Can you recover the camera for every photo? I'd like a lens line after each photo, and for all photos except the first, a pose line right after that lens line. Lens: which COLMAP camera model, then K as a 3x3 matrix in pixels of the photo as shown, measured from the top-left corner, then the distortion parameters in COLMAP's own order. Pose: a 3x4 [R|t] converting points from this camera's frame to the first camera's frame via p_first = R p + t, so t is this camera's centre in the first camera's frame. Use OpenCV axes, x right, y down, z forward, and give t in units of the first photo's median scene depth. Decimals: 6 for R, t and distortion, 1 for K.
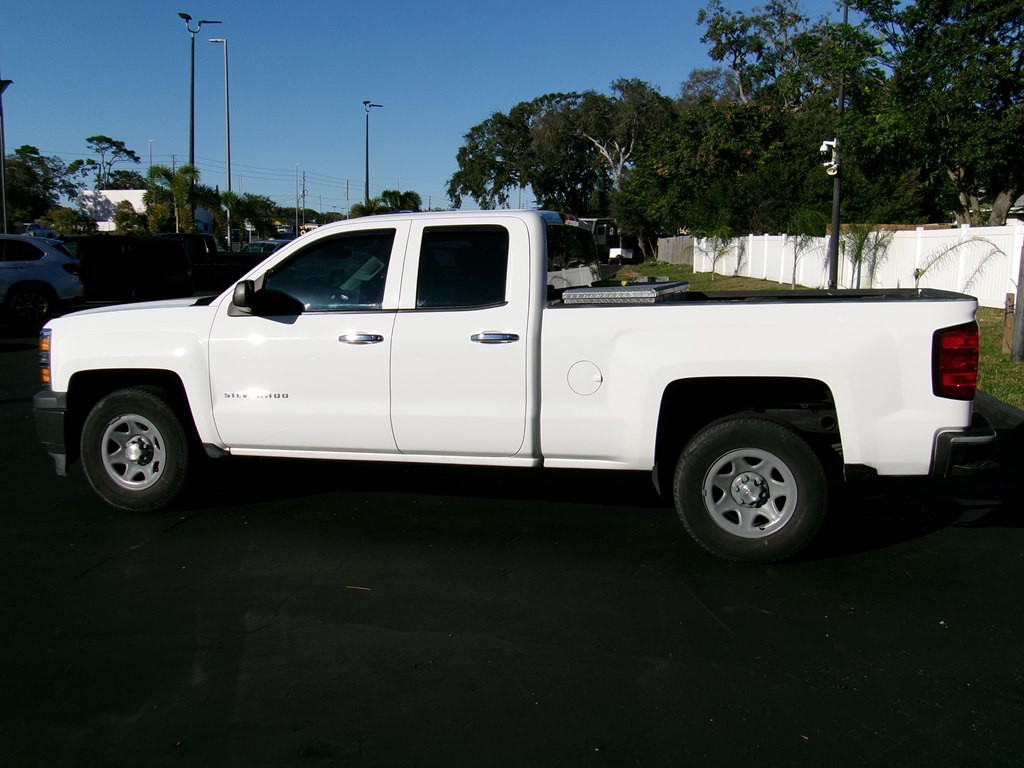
lens RADIAL K [[983.8, 0, 513.0], [0, 983.8, 382.5], [0, 0, 1]] dist [0.028900, 0.000000]
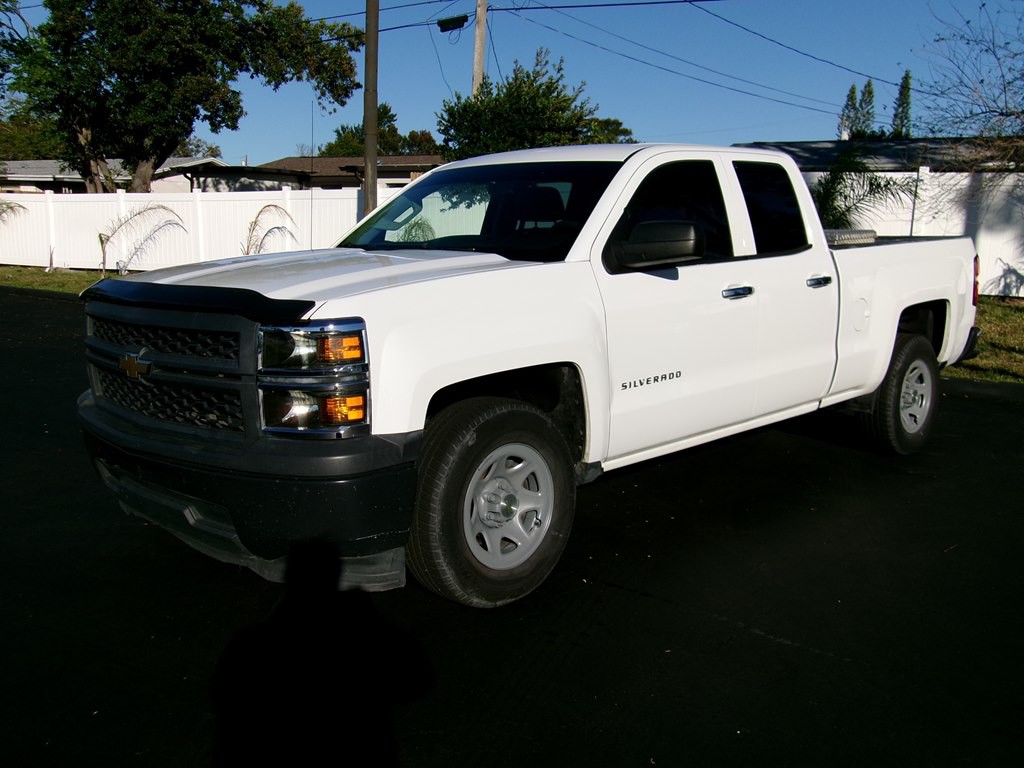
lens RADIAL K [[983.8, 0, 513.3], [0, 983.8, 378.9], [0, 0, 1]] dist [0.028900, 0.000000]
pose [[0.483984, -0.129253, 0.865478, -0.868486], [0.108268, 0.990277, 0.087346, -0.057850], [-0.868353, 0.051429, 0.493273, 0.669966]]
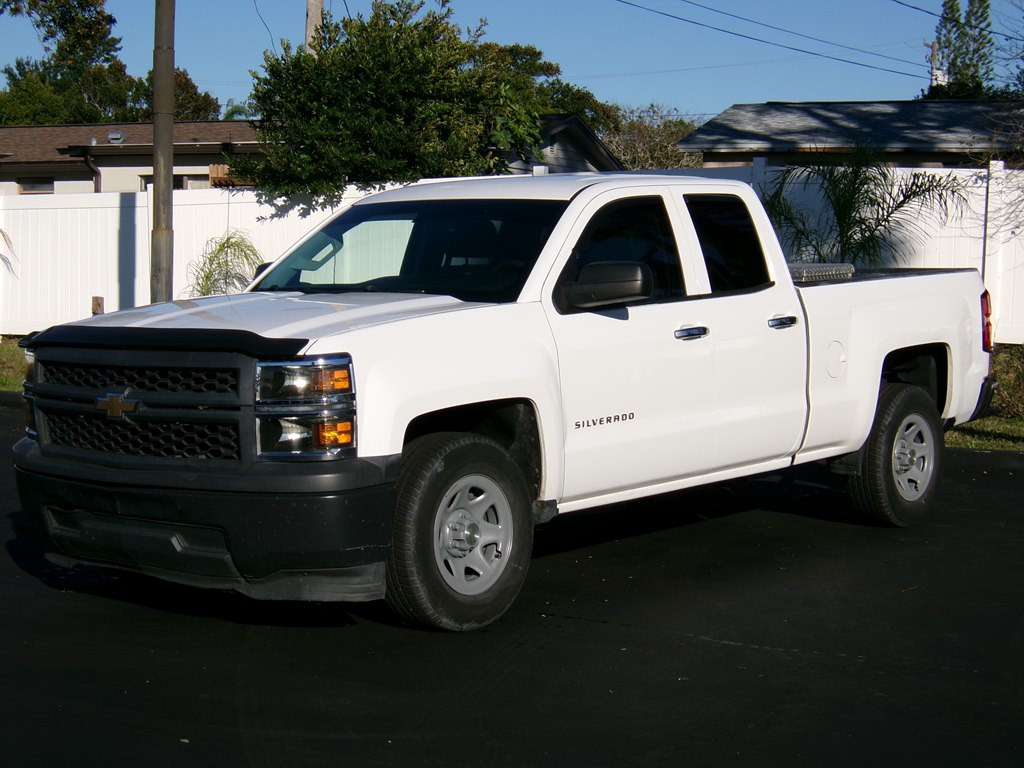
lens RADIAL K [[1952.5, 0, 498.2], [0, 1952.5, 379.3], [0, 0, 1]] dist [-0.121748, 0.000000]
pose [[0.407342, -0.064790, 0.910975, -1.470902], [0.122017, 0.992399, 0.016021, -0.045585], [-0.905088, 0.104628, 0.412151, 0.437662]]
